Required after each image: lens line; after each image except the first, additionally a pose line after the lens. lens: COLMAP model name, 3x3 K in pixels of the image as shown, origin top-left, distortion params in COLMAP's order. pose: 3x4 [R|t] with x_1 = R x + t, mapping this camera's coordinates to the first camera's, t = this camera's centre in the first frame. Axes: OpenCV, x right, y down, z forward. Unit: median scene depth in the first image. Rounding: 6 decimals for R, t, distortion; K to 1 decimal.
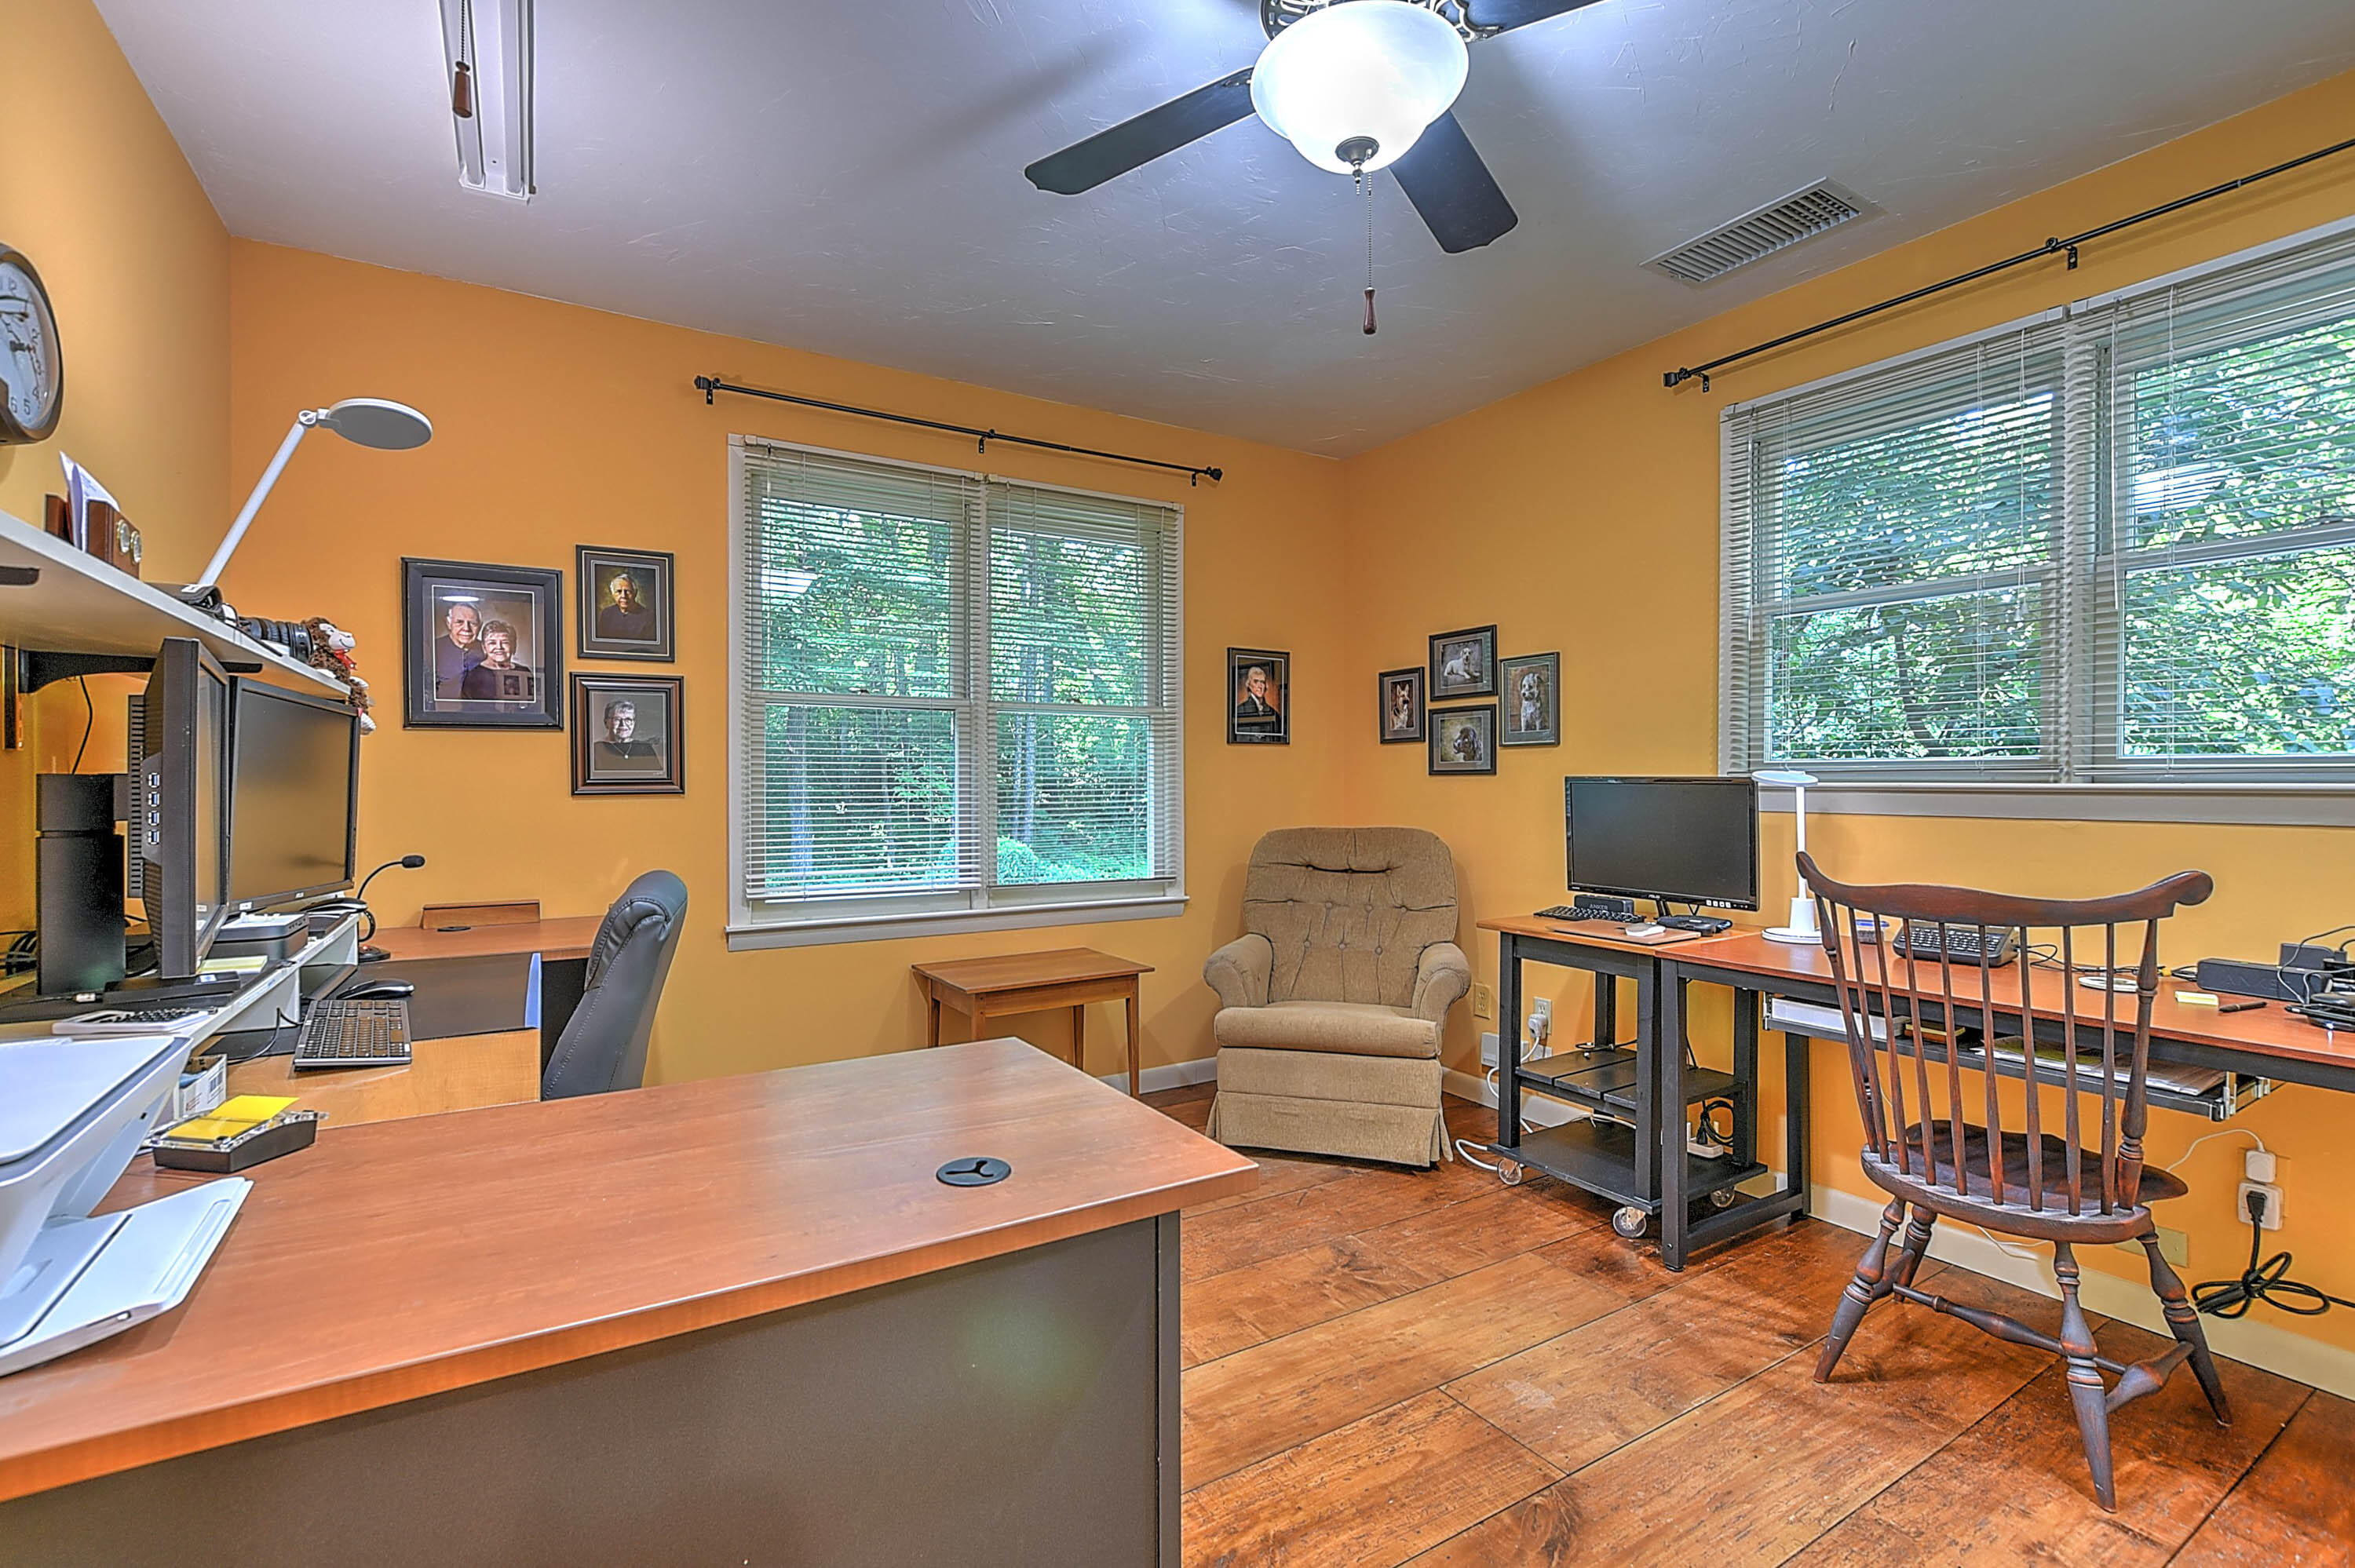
lens RADIAL K [[1028.8, 0, 1157.5], [0, 1028.8, 786.9], [0, 0, 1]] dist [-0.019867, -0.000337]
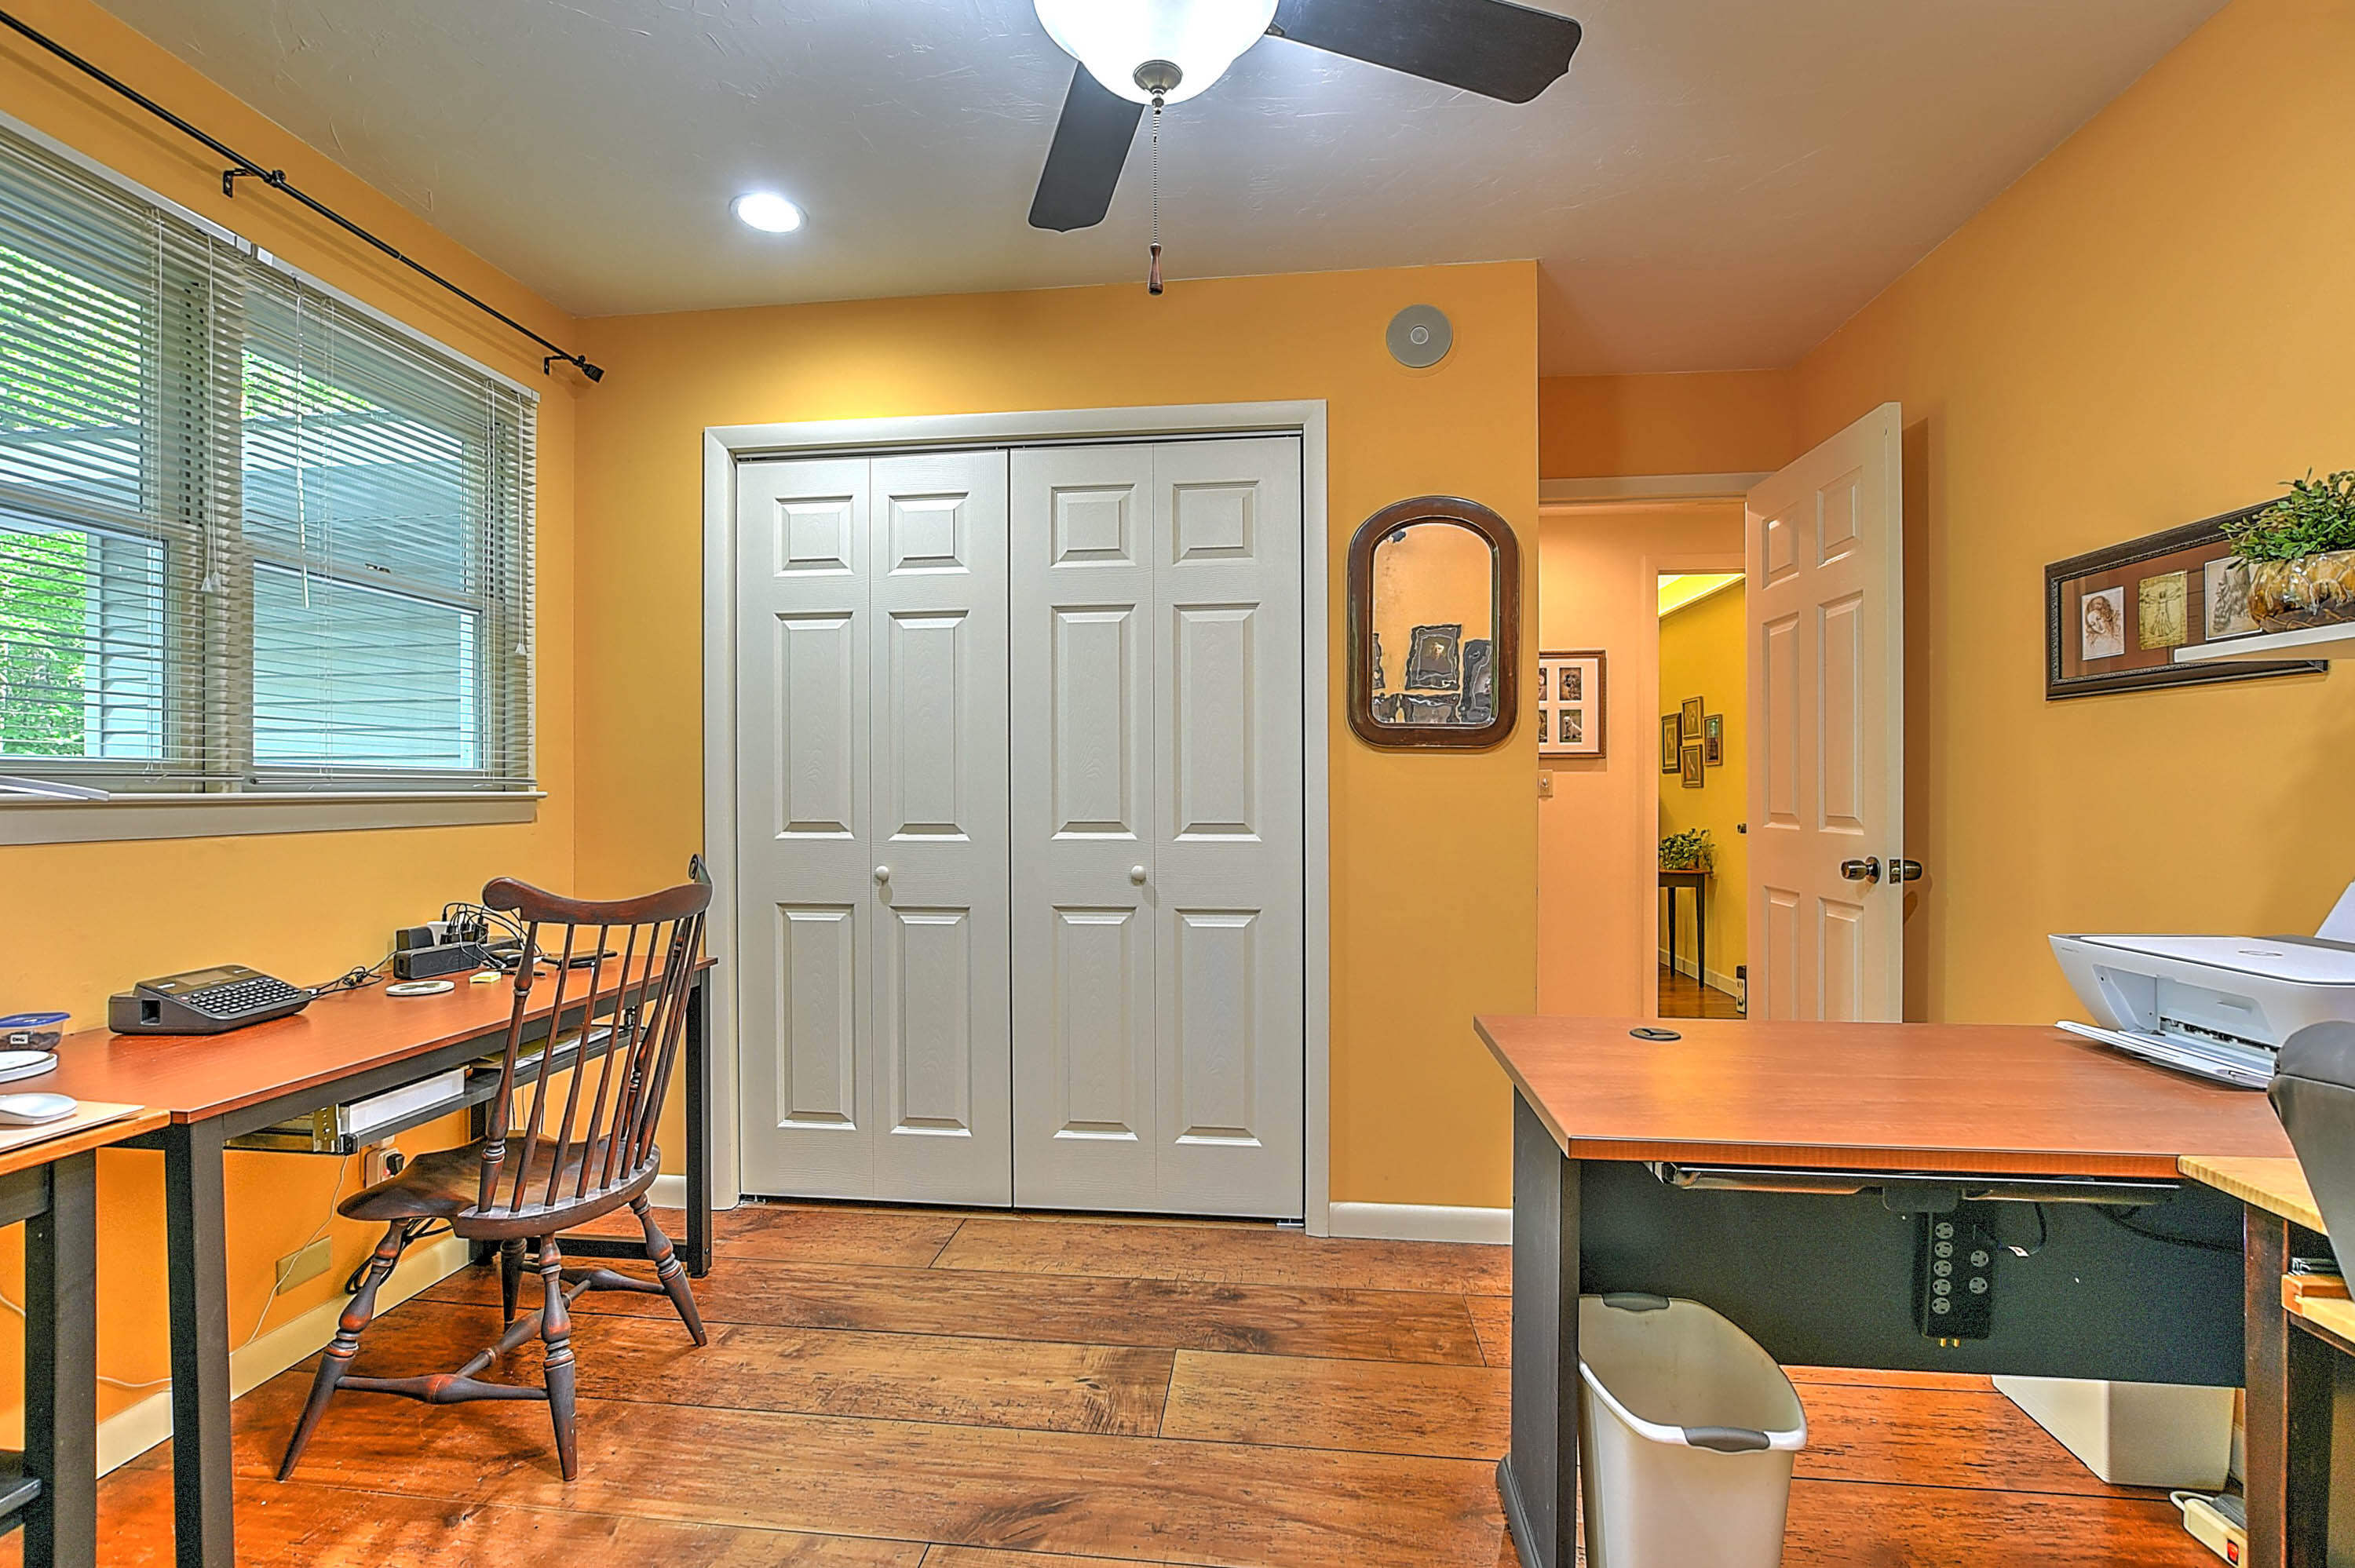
lens RADIAL K [[1028.8, 0, 1158.0], [0, 1028.8, 780.2], [0, 0, 1]] dist [-0.019867, -0.000337]
pose [[-0.781925, 0.006908, 0.623334, -0.285469], [0.005842, 0.999976, -0.003753, -0.007450], [-0.623345, 0.000708, -0.781947, 1.352373]]
